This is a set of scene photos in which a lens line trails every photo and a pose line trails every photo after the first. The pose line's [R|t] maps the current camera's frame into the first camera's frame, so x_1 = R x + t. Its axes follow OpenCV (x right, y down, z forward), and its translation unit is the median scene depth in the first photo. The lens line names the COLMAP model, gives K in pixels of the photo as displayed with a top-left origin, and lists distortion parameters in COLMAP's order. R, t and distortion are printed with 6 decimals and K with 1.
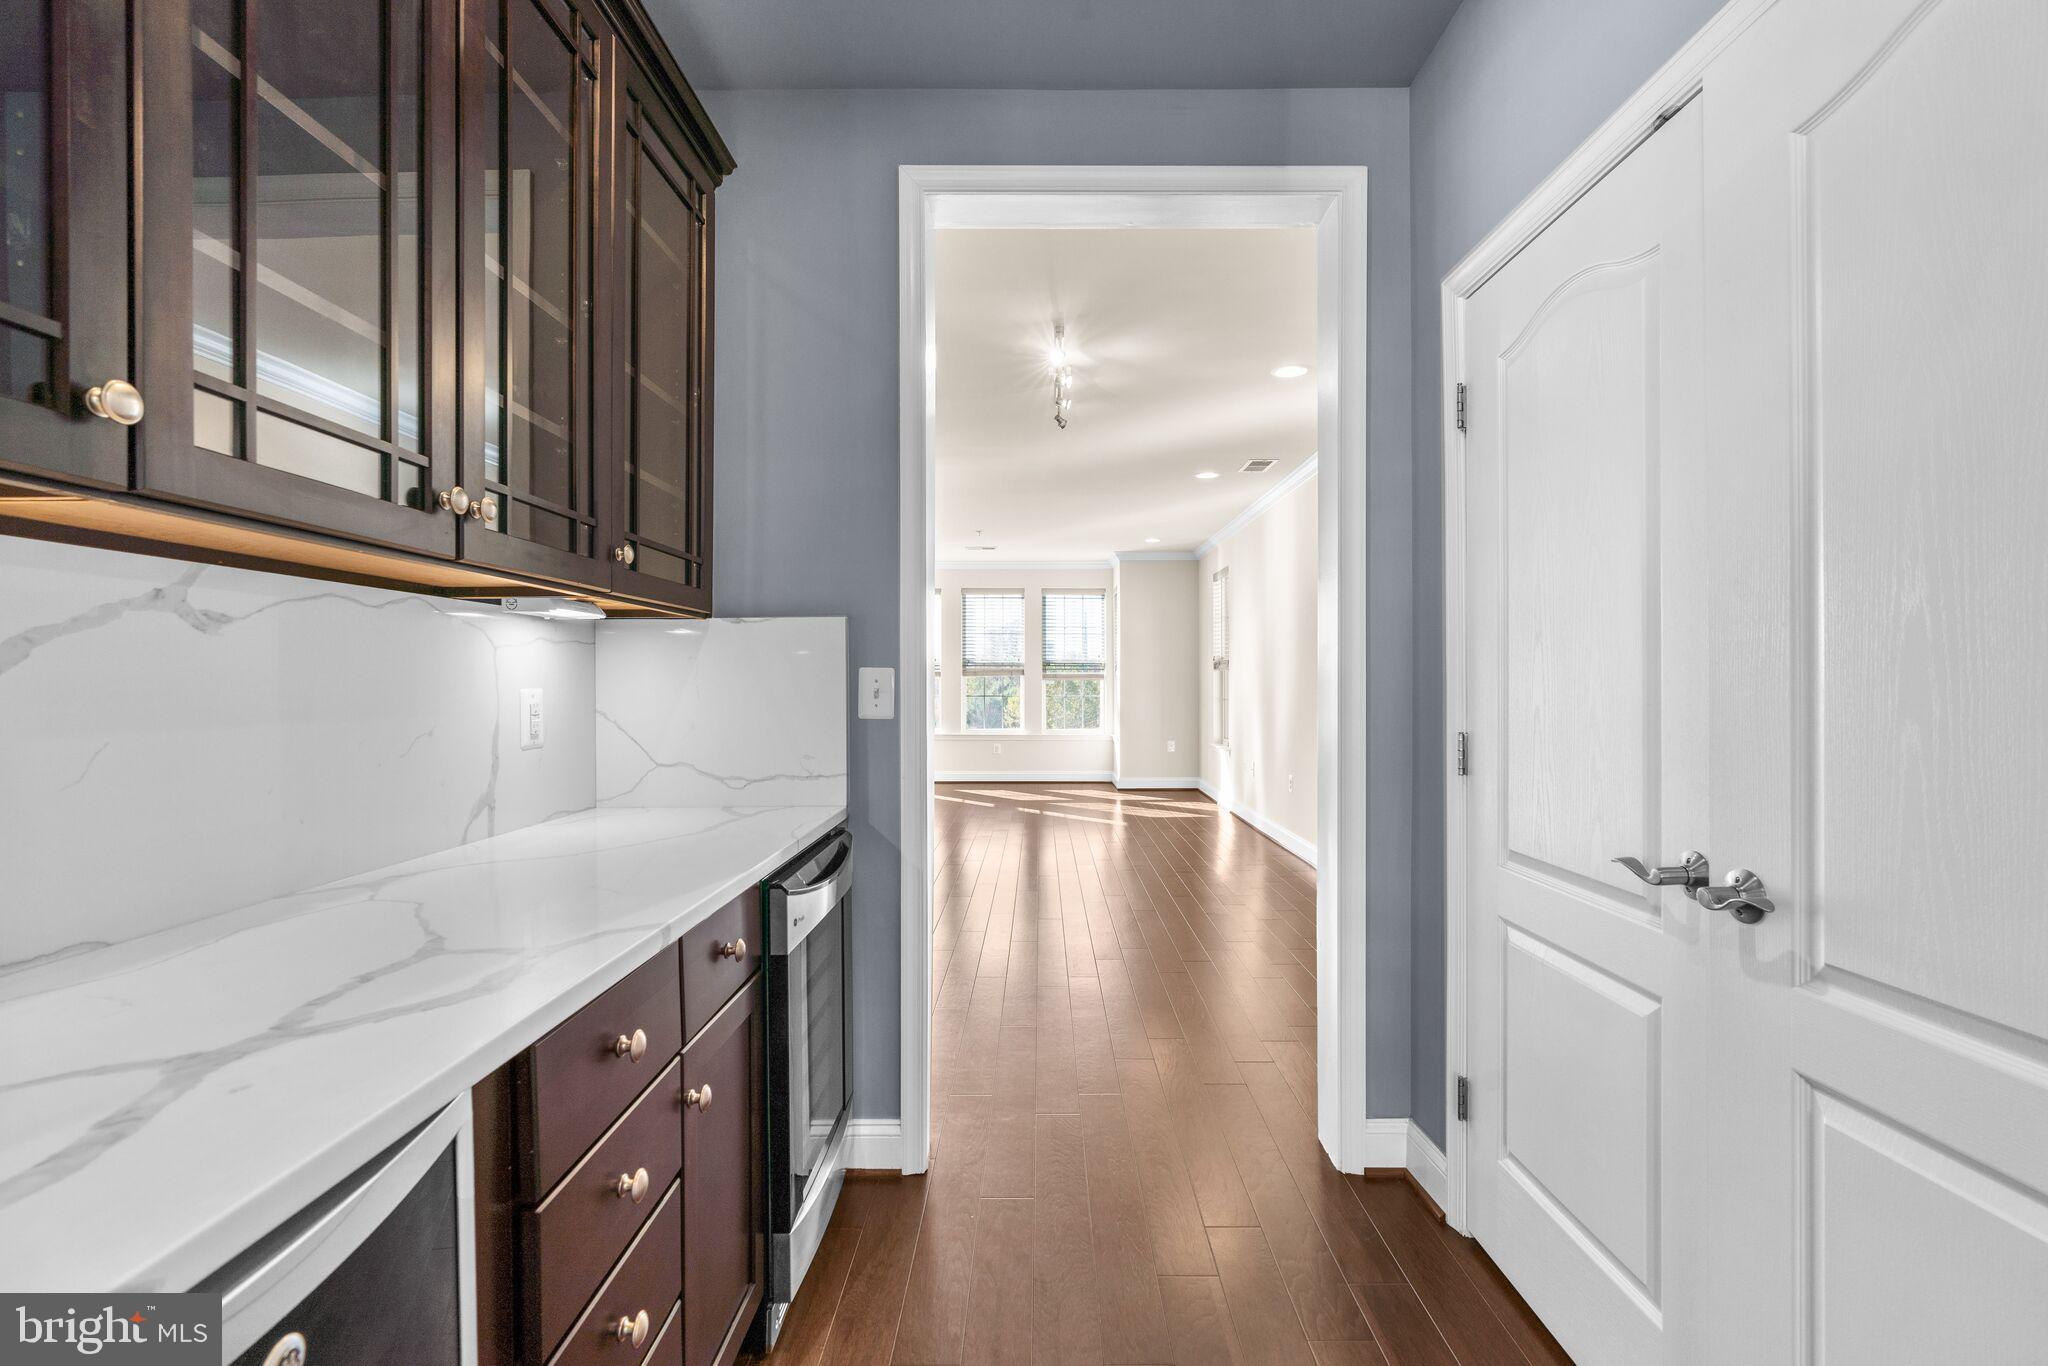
lens RADIAL K [[934.3, 0, 1038.0], [0, 934.3, 687.1], [0, 0, 1]] dist [-0.004863, 0.000957]
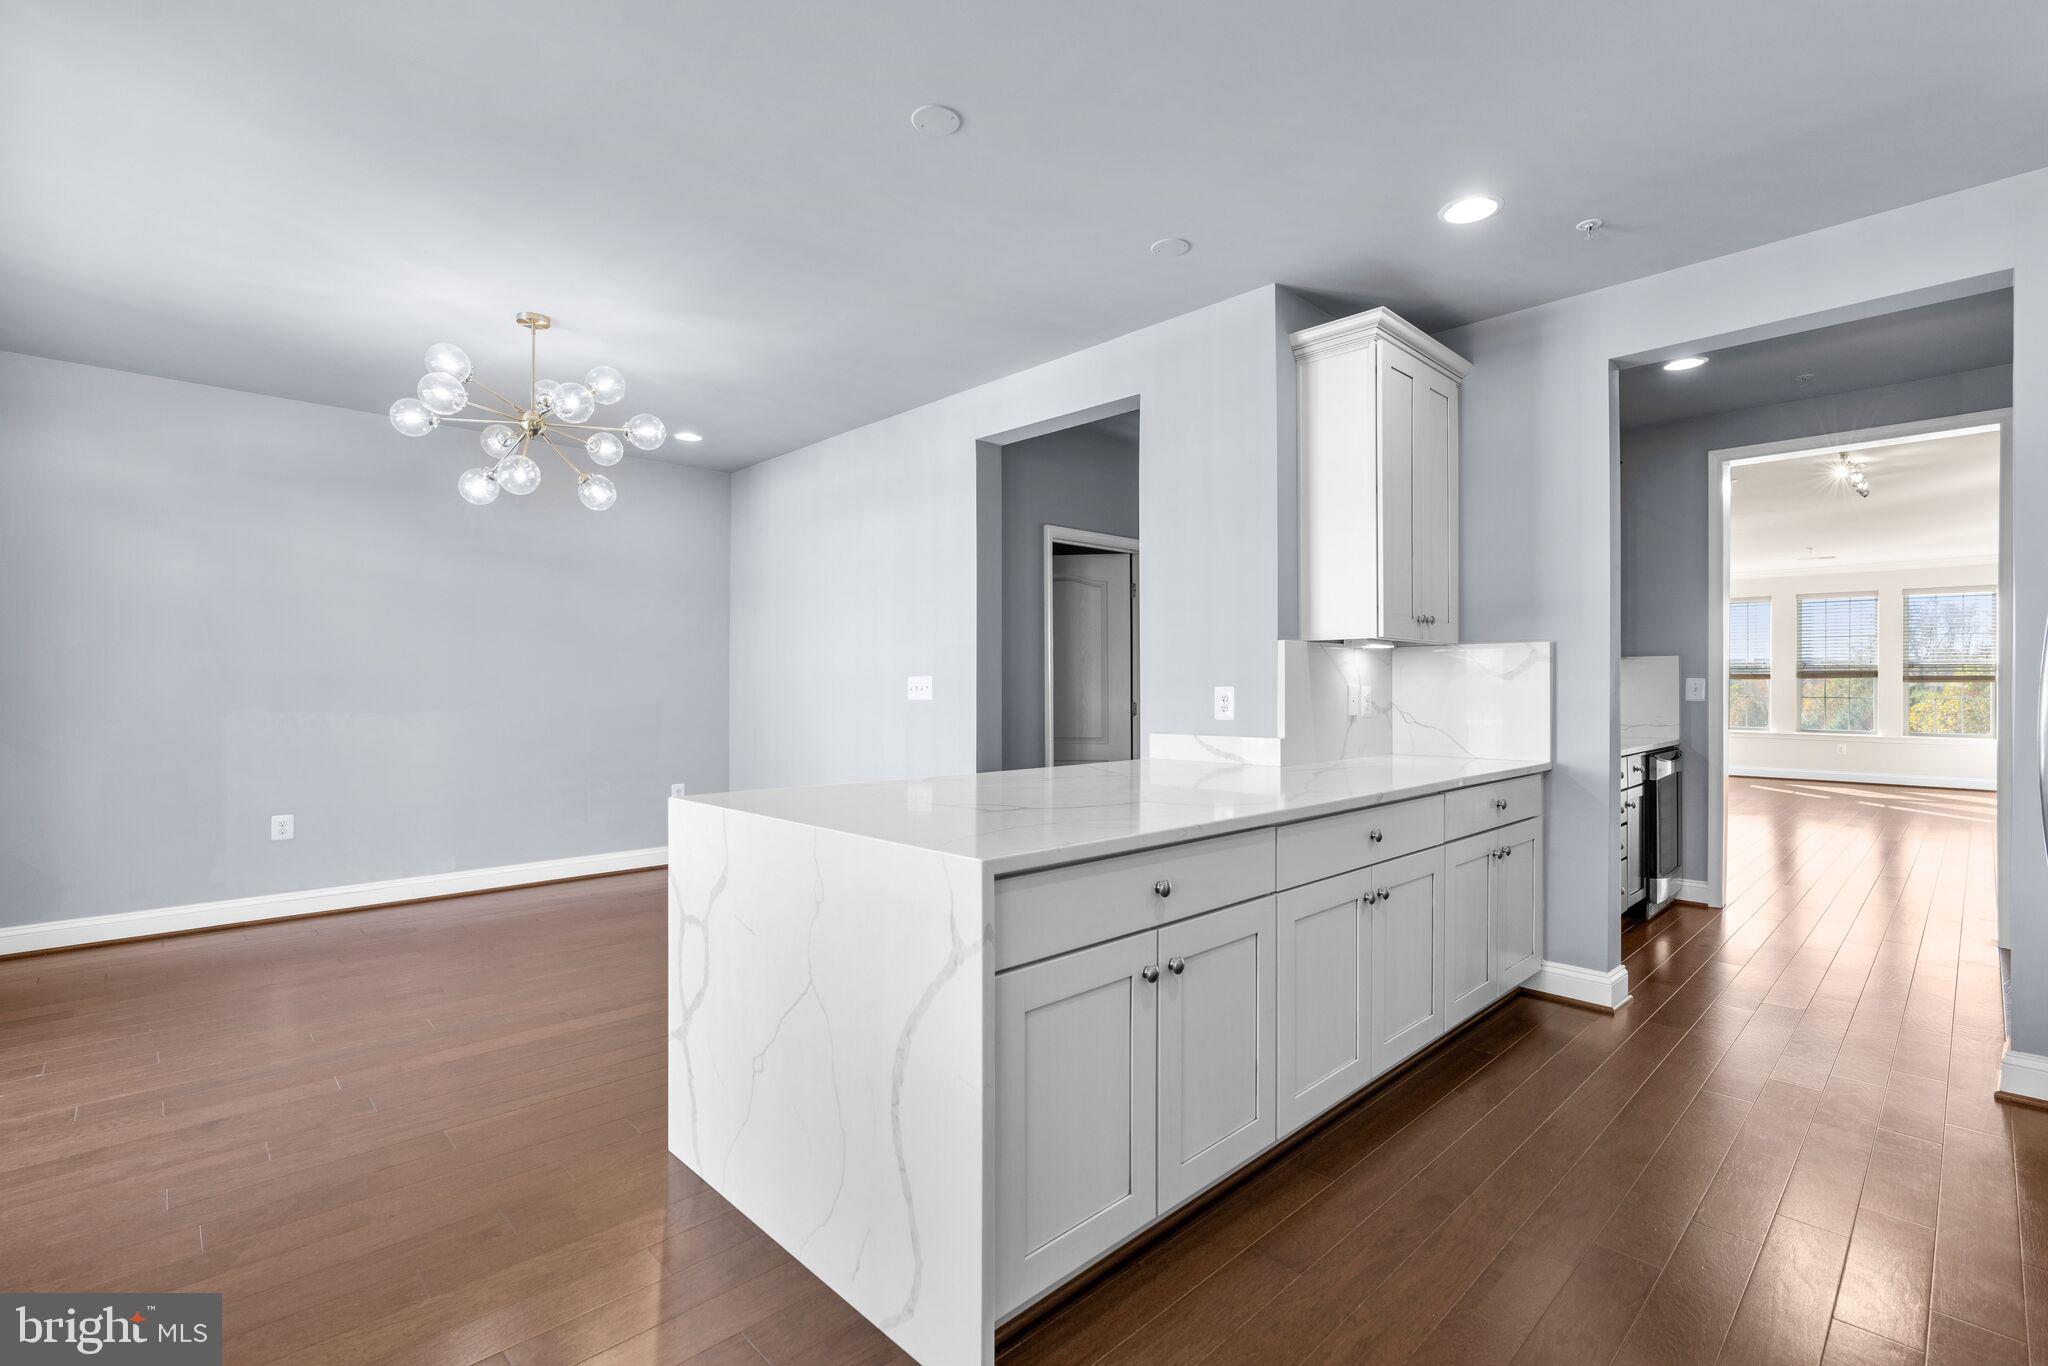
lens RADIAL K [[934.3, 0, 1028.8], [0, 934.3, 692.1], [0, 0, 1]] dist [-0.004863, 0.000957]
pose [[0.698115, 0.002531, -0.715981, 0.068910], [-0.001010, 0.999996, 0.002550, 0.002035], [0.715985, -0.001057, 0.698115, -0.377438]]
